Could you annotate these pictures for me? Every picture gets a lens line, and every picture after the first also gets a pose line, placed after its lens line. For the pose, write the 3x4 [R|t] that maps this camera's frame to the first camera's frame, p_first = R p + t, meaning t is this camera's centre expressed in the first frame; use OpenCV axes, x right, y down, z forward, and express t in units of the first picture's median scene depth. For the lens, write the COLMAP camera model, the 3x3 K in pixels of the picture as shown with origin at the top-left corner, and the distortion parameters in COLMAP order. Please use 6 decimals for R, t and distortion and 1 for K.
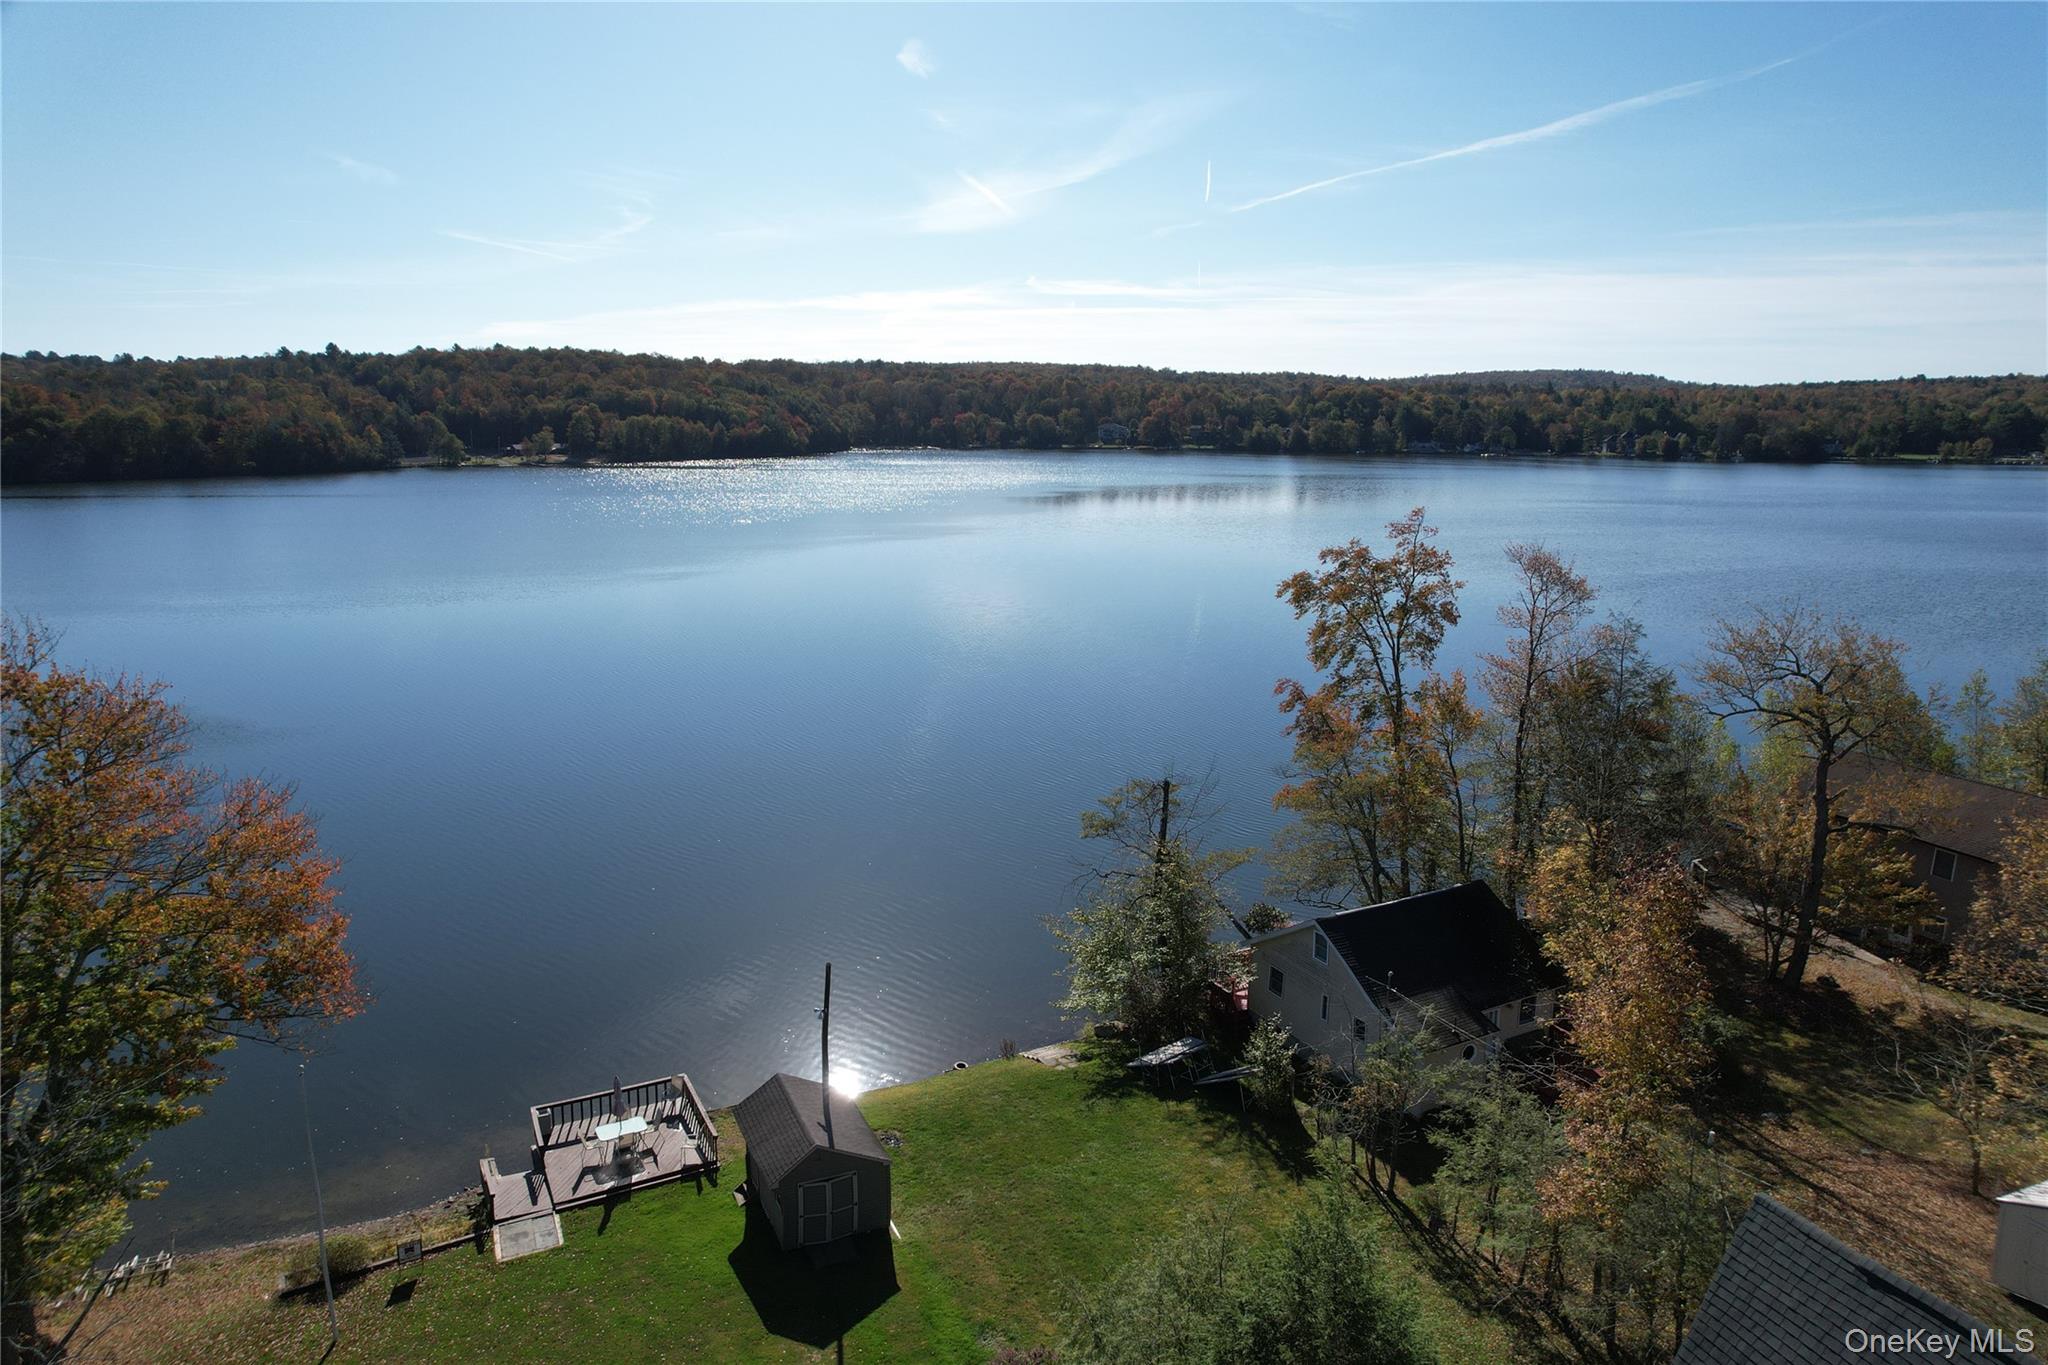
lens RADIAL K [[1316.3, 0, 1035.3], [0, 1316.3, 674.1], [0, 0, 1]] dist [-0.073967, 0.070118]
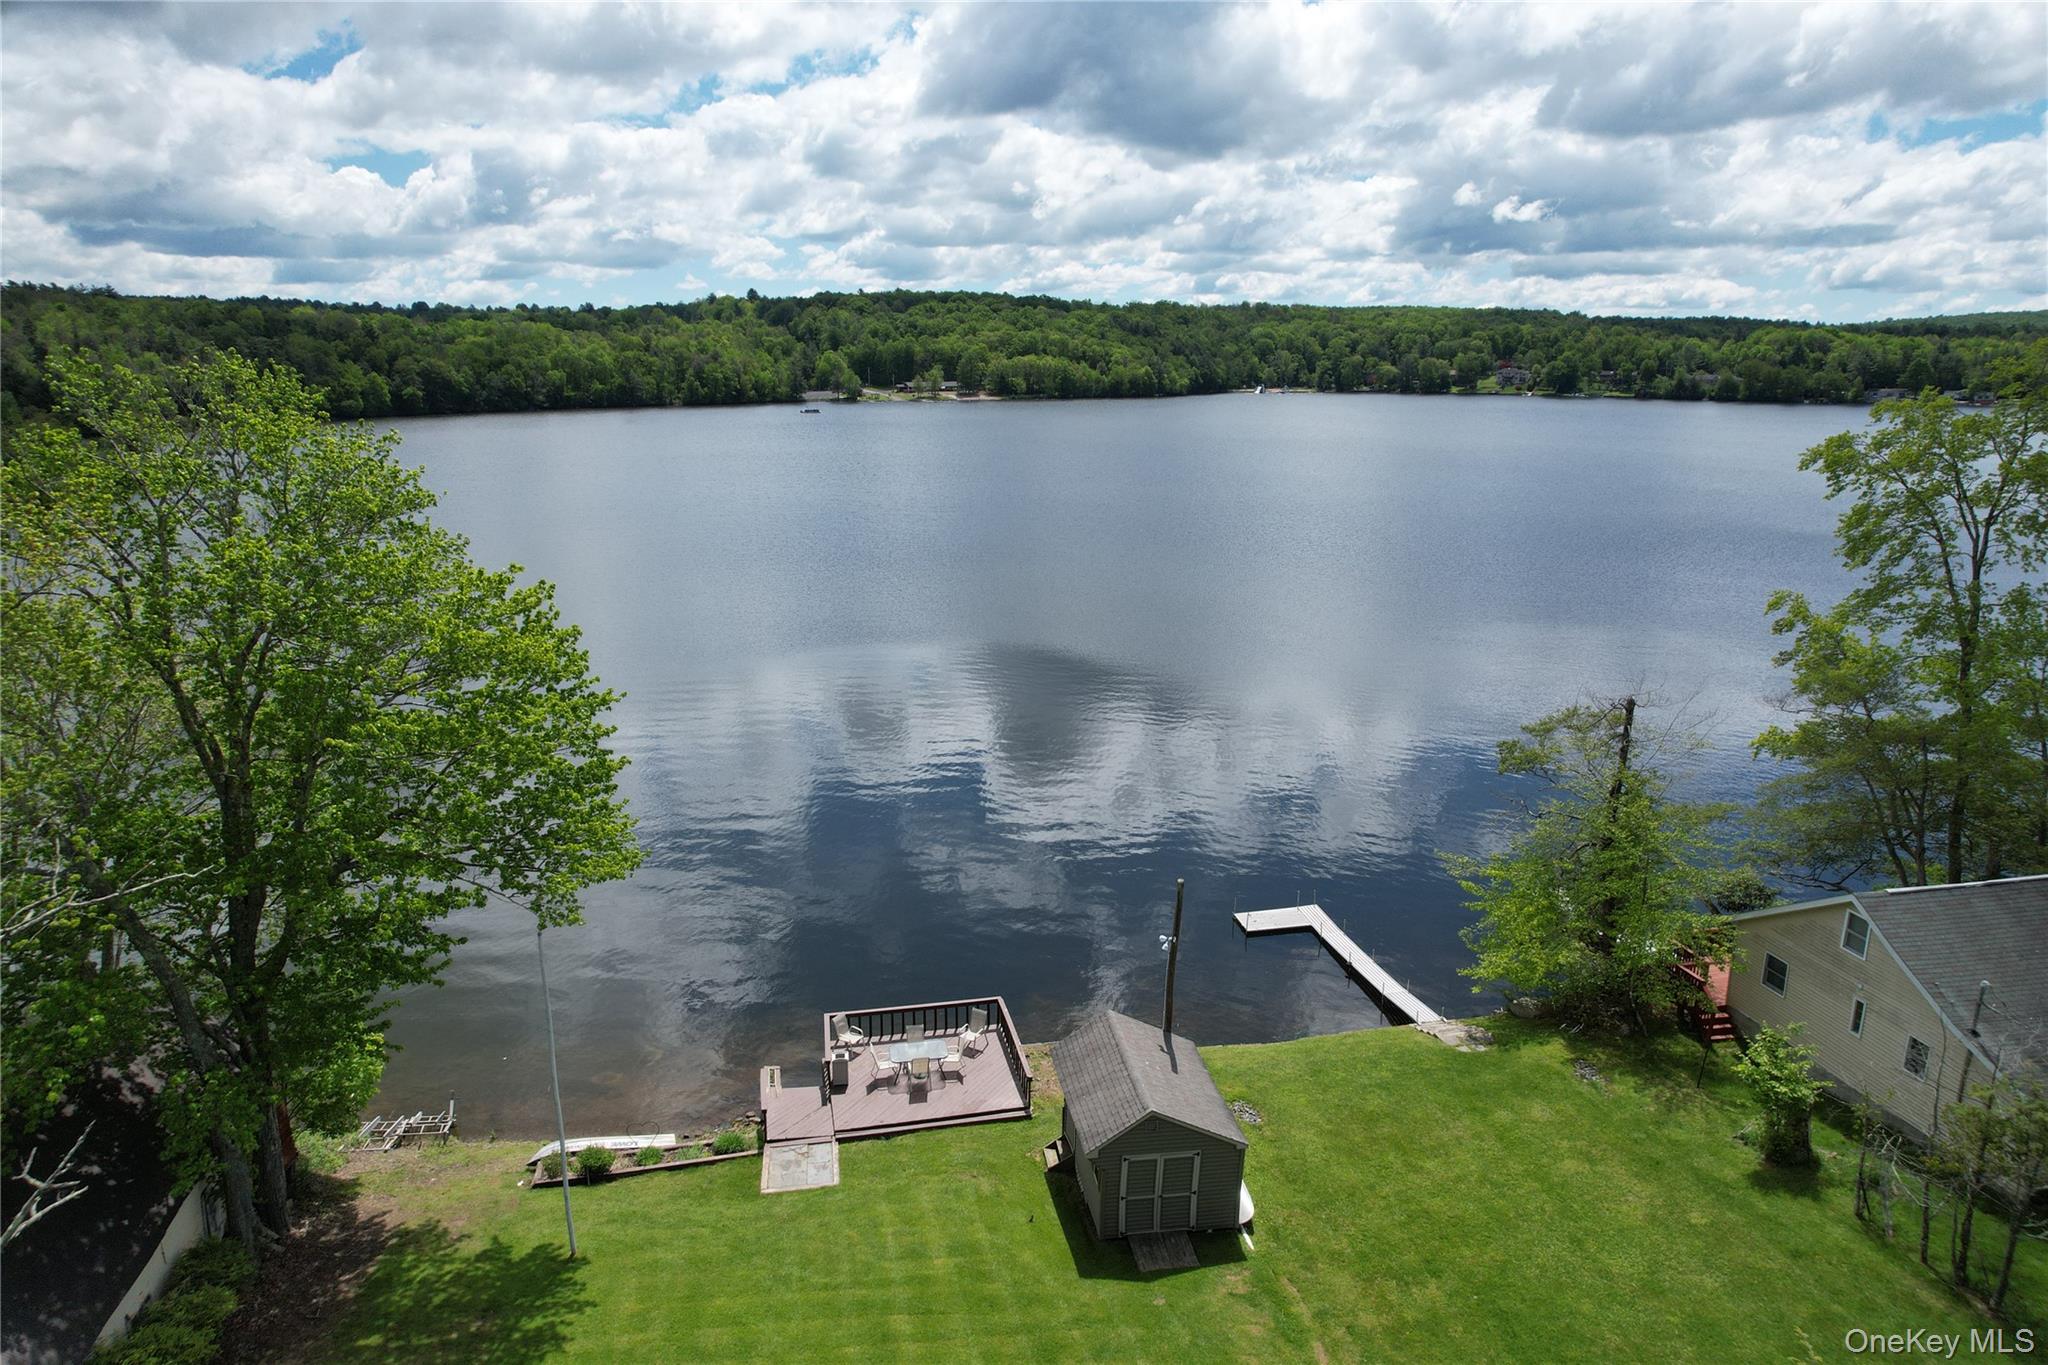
lens RADIAL K [[1316.3, 0, 1035.3], [0, 1316.3, 674.1], [0, 0, 1]] dist [-0.073967, 0.070118]
pose [[0.960207, 0.064634, -0.271708, -0.002152], [-0.054479, 0.997511, 0.044759, 0.003979], [0.273925, -0.028176, 0.961338, 0.013437]]
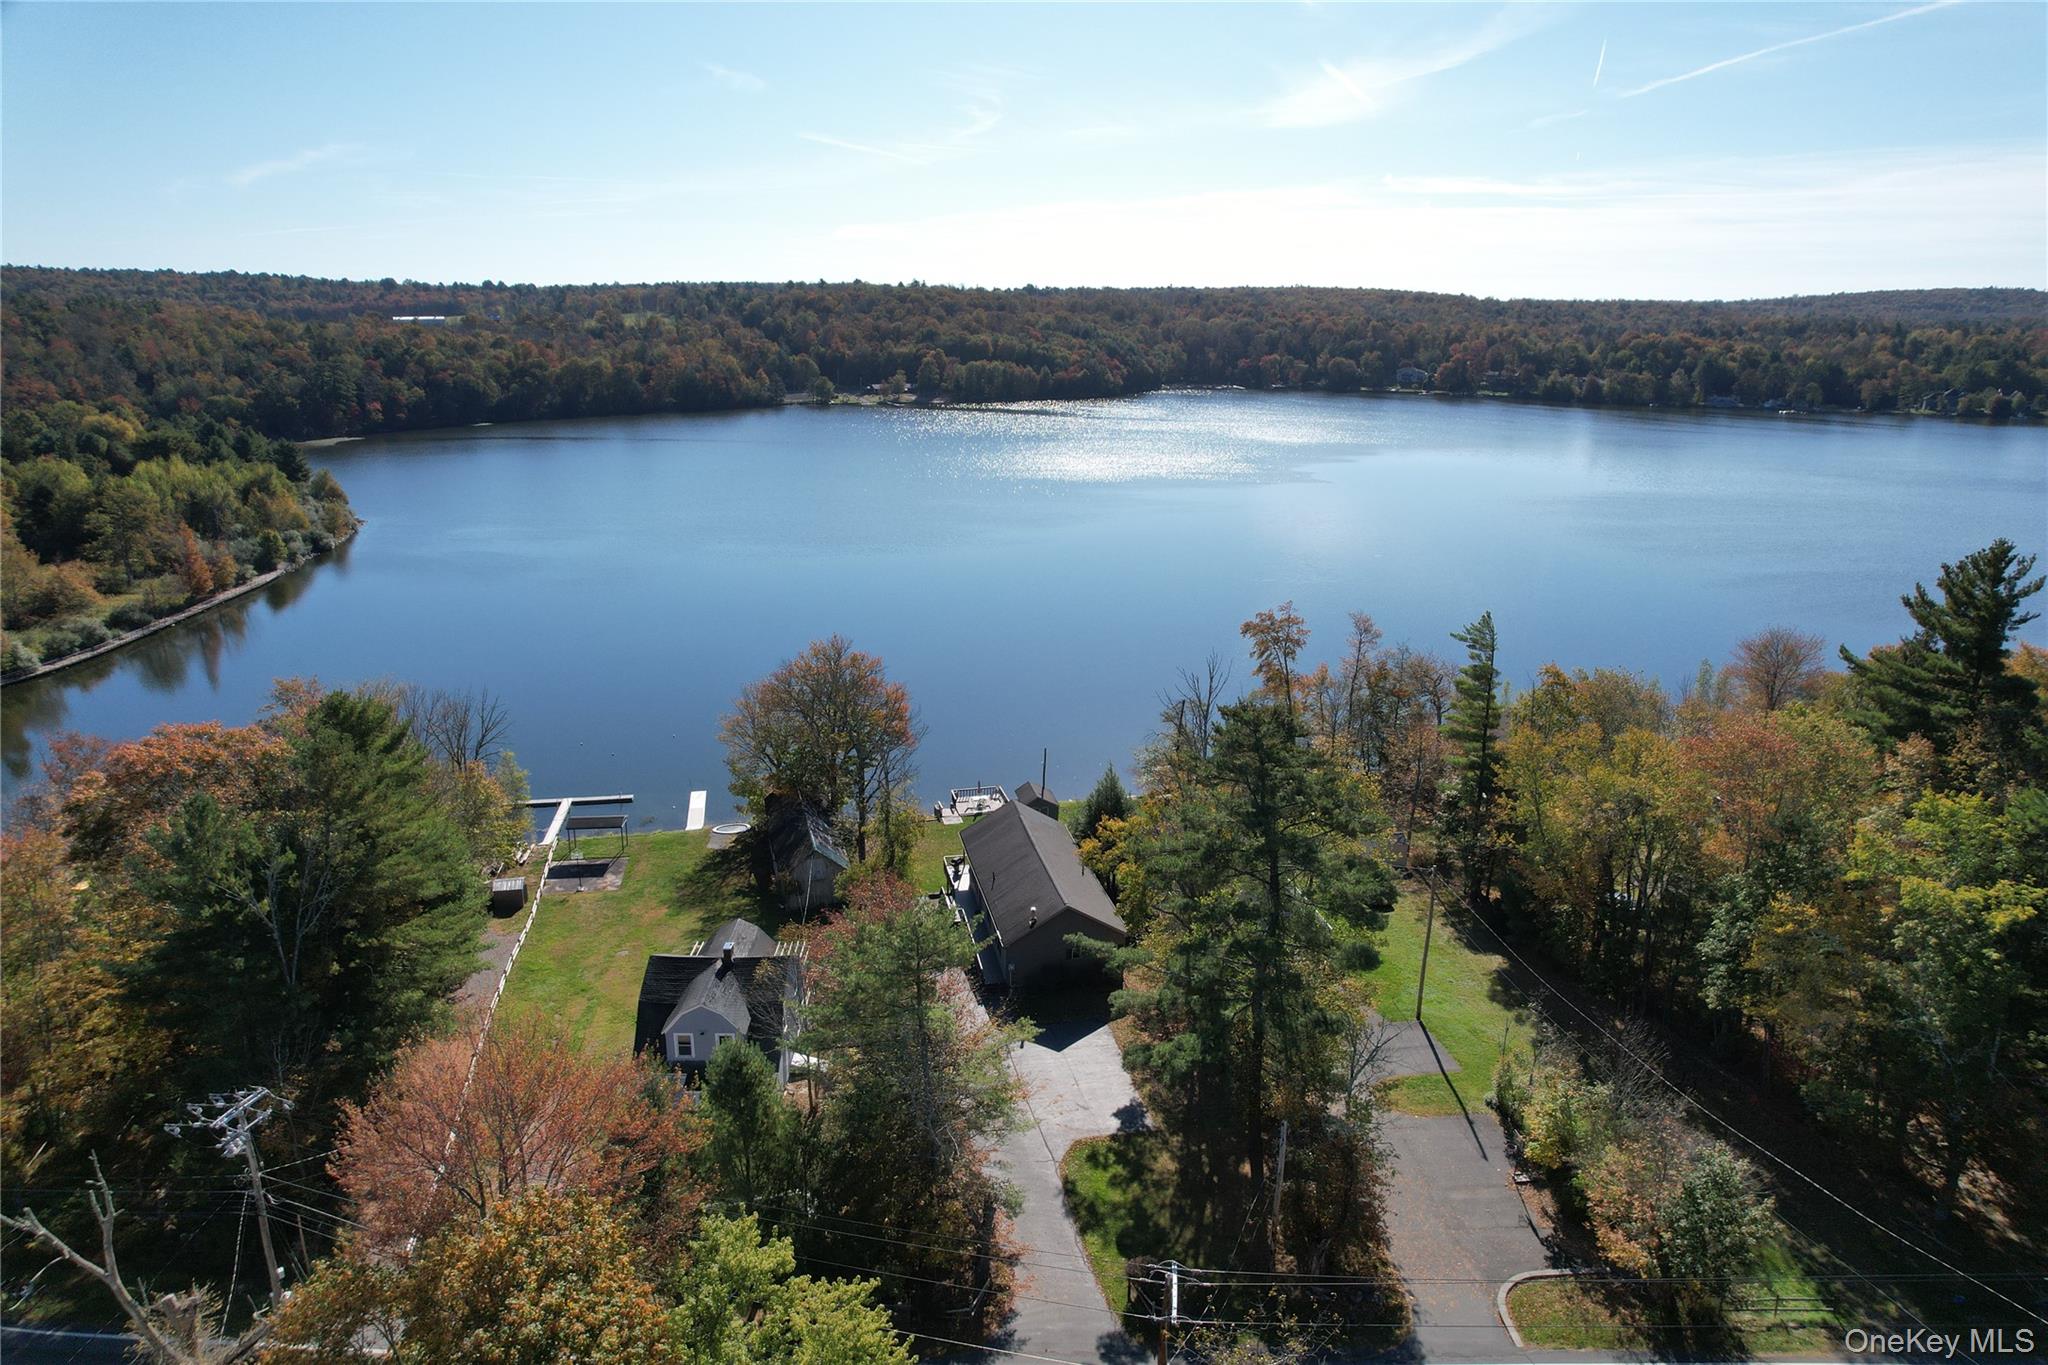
lens RADIAL K [[1298.5, 0, 1034.3], [0, 1298.5, 726.5], [0, 0, 1]] dist [-0.069621, 0.052994]
pose [[0.970177, 0.077260, -0.229756, 0.031119], [-0.051781, 0.992023, 0.114935, -0.011302], [0.236803, -0.099610, 0.966438, -0.119151]]
